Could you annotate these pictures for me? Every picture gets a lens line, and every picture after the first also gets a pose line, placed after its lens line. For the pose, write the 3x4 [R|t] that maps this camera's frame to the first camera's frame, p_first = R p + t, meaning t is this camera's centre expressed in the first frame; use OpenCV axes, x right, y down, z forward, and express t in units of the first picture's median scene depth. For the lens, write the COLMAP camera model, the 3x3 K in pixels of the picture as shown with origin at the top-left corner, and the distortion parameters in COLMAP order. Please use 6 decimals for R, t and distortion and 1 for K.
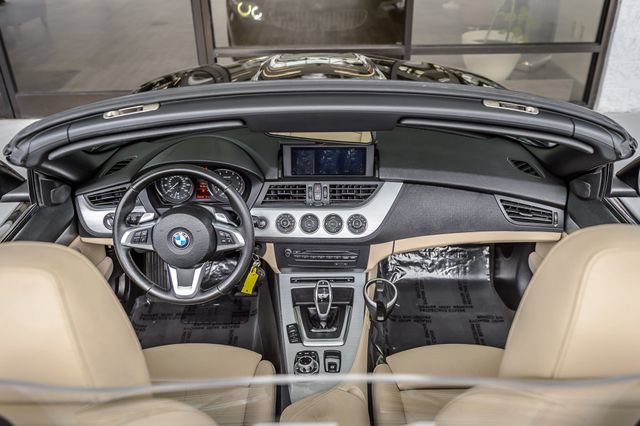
lens RADIAL K [[590.4, 0, 319.7], [0, 590.4, 212.3], [0, 0, 1]] dist [-0.007283, 0.000000]
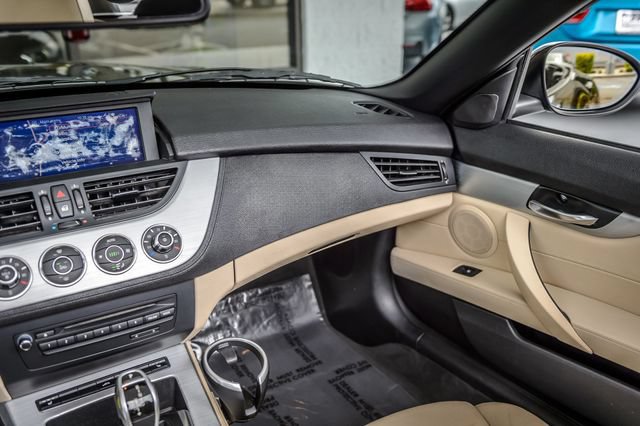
lens RADIAL K [[622.7, 0, 322.0], [0, 622.7, 211.2], [0, 0, 1]] dist [0.000662, 0.000000]
pose [[0.834661, -0.192190, 0.516143, -0.091832], [0.275344, 0.957233, -0.088827, 0.078069], [-0.476997, 0.216257, 0.851884, 0.470132]]
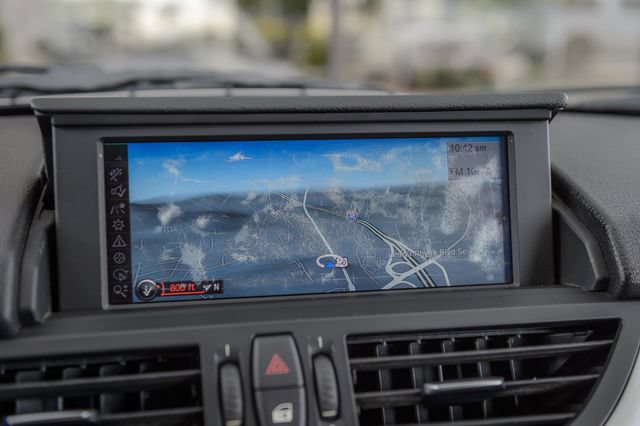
lens RADIAL K [[872.4, 0, 322.3], [0, 872.4, 214.4], [0, 0, 1]] dist [-0.007709, 0.000000]
pose [[0.985486, -0.039115, 0.165188, -0.029521], [0.088007, 0.949832, -0.300125, -0.005730], [-0.145161, 0.310306, 0.939488, 0.768153]]
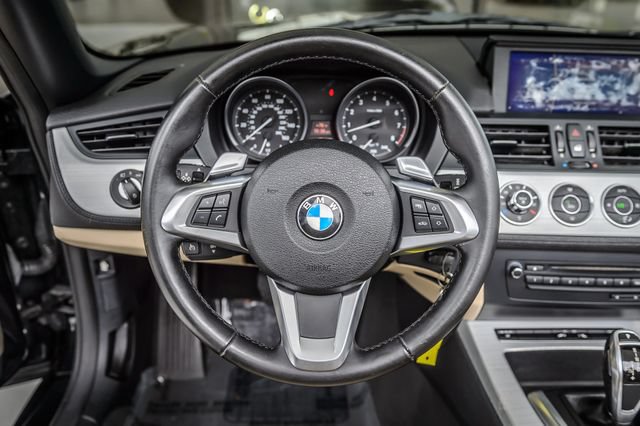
lens RADIAL K [[615.4, 0, 319.0], [0, 615.4, 211.2], [0, 0, 1]] dist [-0.003948, 0.000000]
pose [[0.998696, 0.020225, 0.046868, -0.230846], [-0.014470, 0.992665, -0.120027, 0.083500], [-0.048952, 0.119193, 0.991664, 0.538433]]
